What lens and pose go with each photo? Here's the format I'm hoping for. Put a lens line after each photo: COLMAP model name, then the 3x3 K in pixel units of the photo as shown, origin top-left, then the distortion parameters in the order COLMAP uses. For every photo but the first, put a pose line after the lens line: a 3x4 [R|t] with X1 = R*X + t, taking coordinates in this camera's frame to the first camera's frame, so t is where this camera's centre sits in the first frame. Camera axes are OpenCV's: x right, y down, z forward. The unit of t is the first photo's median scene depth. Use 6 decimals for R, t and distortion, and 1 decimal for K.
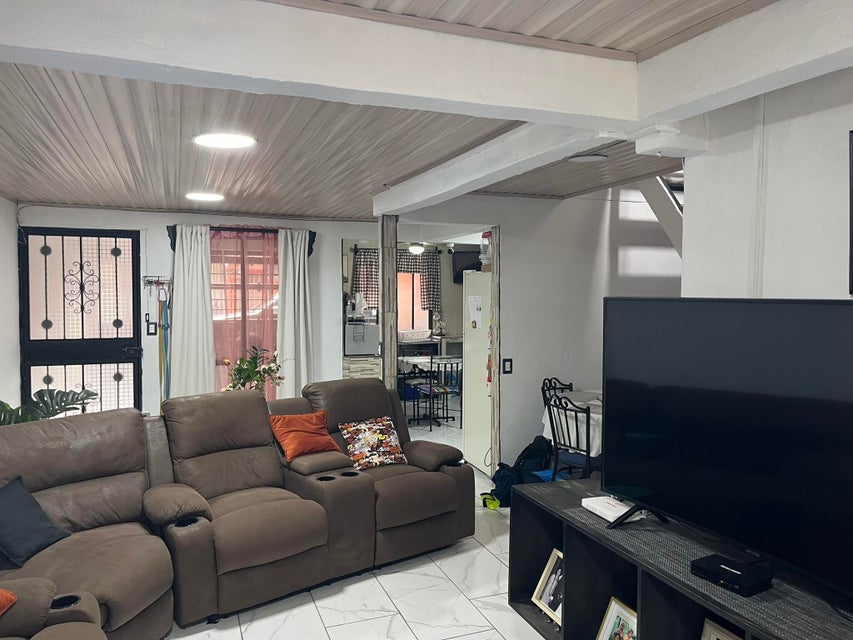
lens RADIAL K [[643.6, 0, 426.6], [0, 643.6, 319.1], [0, 0, 1]] dist [0.021745, -0.001441]
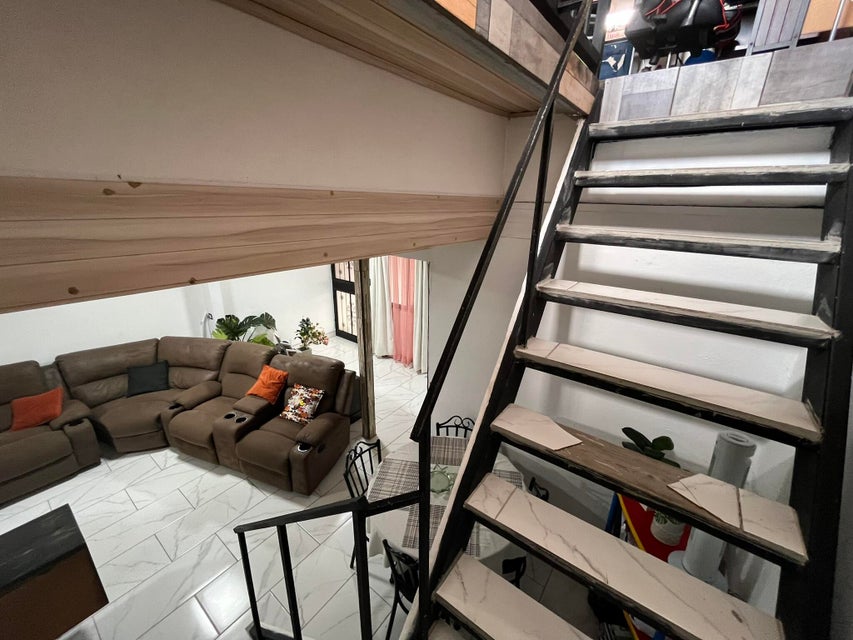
lens RADIAL K [[346.6, 0, 425.9], [0, 346.6, 319.2], [0, 0, 1]] dist [-0.000420, -0.000320]
pose [[0.520938, 0.283606, -0.805104, 0.520120], [-0.048290, 0.951473, 0.303920, -0.204321], [0.852228, -0.119445, 0.509353, 0.646674]]
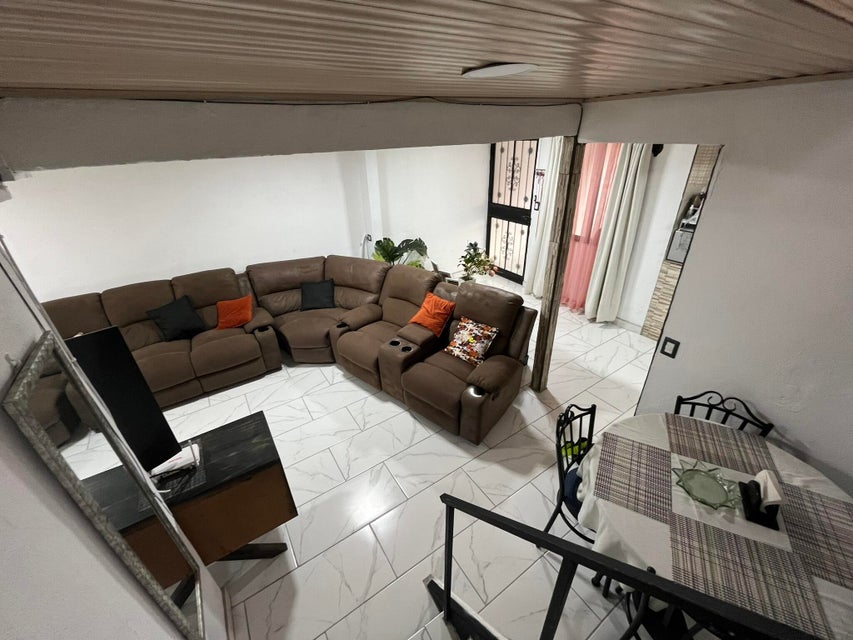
lens RADIAL K [[346.6, 0, 426.9], [0, 346.6, 319.6], [0, 0, 1]] dist [-0.000420, -0.000320]
pose [[0.204679, 0.458248, -0.864937, 0.378409], [-0.004207, 0.884048, 0.467378, -0.137518], [0.978820, -0.092024, 0.182874, 0.594371]]
